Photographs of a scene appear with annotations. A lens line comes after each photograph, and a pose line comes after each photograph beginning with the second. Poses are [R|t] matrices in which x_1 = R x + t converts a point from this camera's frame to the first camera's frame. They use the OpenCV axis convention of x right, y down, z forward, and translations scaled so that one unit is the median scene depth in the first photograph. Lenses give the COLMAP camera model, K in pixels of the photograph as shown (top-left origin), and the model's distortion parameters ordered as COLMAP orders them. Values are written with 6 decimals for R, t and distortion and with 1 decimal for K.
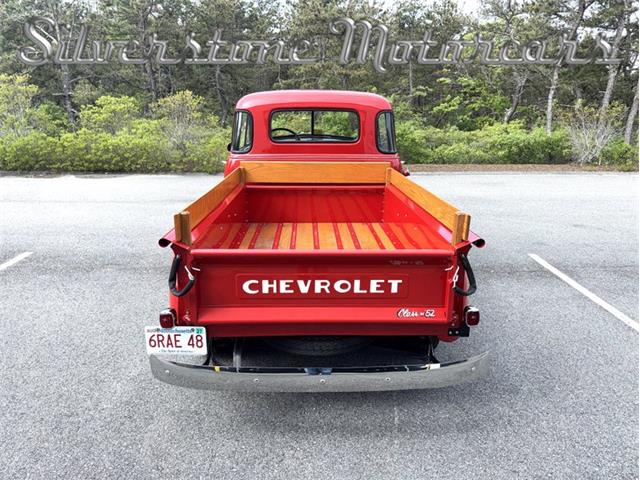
lens RADIAL K [[449.2, 0, 321.9], [0, 449.2, 235.7], [0, 0, 1]] dist [0.028173, -0.035193]
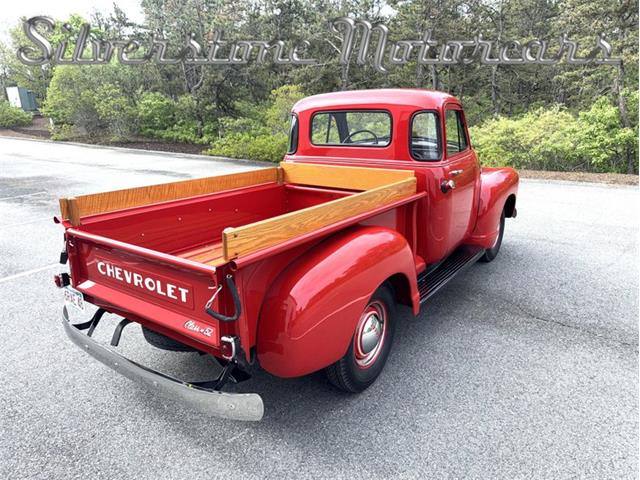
lens RADIAL K [[449.2, 0, 321.2], [0, 449.2, 237.5], [0, 0, 1]] dist [0.028173, -0.035193]
pose [[0.798370, 0.145349, -0.584363, 0.954851], [-0.142292, 0.988486, 0.051464, -0.104221], [0.585114, 0.042062, 0.809859, 0.376303]]
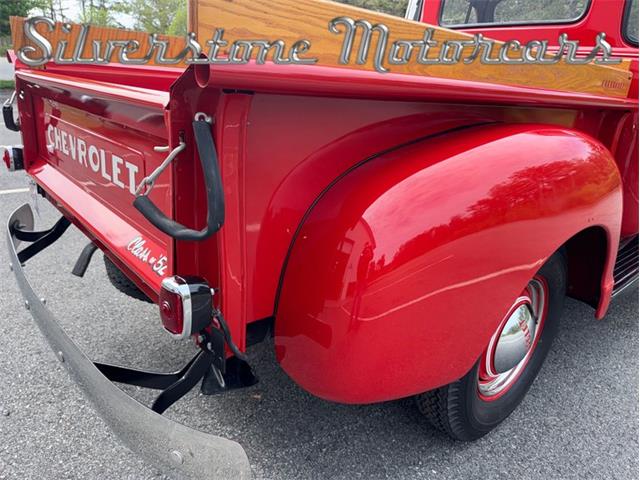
lens RADIAL K [[449.2, 0, 321.4], [0, 449.2, 242.3], [0, 0, 1]] dist [0.028173, -0.035193]
pose [[0.631107, 0.290028, -0.719436, 0.616977], [-0.267607, 0.951937, 0.149006, 0.055989], [0.728073, 0.098487, 0.678388, 0.839771]]
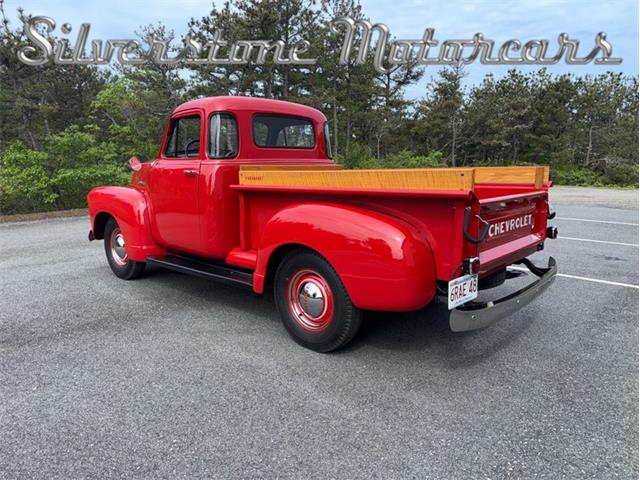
lens RADIAL K [[449.2, 0, 318.9], [0, 449.2, 241.7], [0, 0, 1]] dist [0.028173, -0.035193]
pose [[0.685154, -0.134887, 0.715799, -1.340304], [0.208367, 0.977933, -0.015162, 0.063099], [-0.697959, 0.159538, 0.698141, 0.471030]]
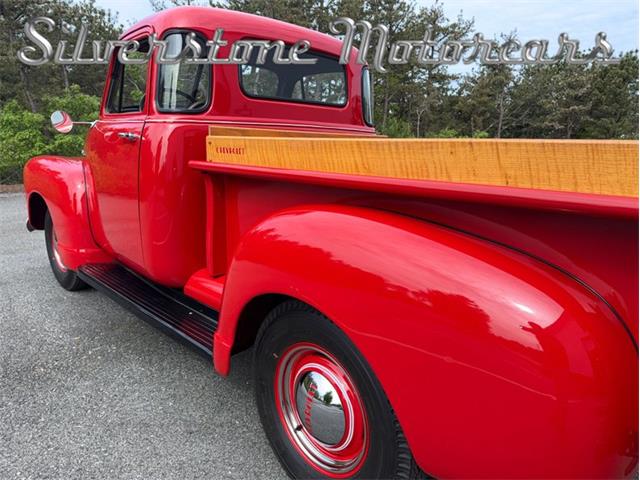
lens RADIAL K [[449.2, 0, 323.3], [0, 449.2, 243.0], [0, 0, 1]] dist [0.028173, -0.035193]
pose [[0.728430, -0.135777, 0.671531, -0.801465], [0.160993, 0.986642, 0.024855, -0.045952], [-0.665936, 0.090007, 0.740559, 0.964208]]
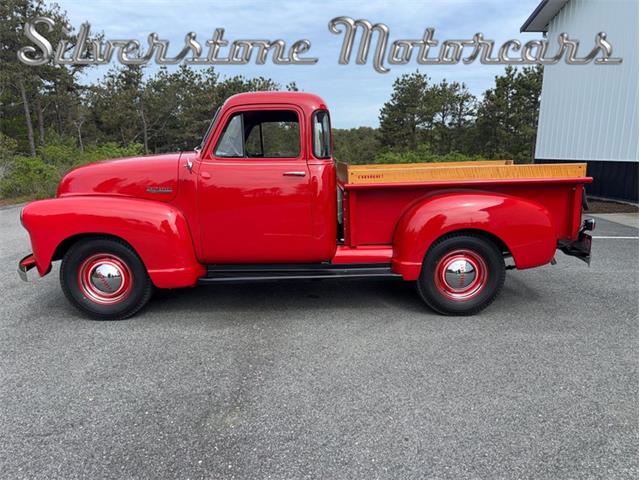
lens RADIAL K [[449.2, 0, 320.2], [0, 449.2, 242.7], [0, 0, 1]] dist [0.028173, -0.035193]
pose [[0.002113, -0.204091, 0.978950, -2.012154], [0.281891, 0.939373, 0.195232, -0.375091], [-0.959444, 0.275544, 0.059516, 1.845238]]
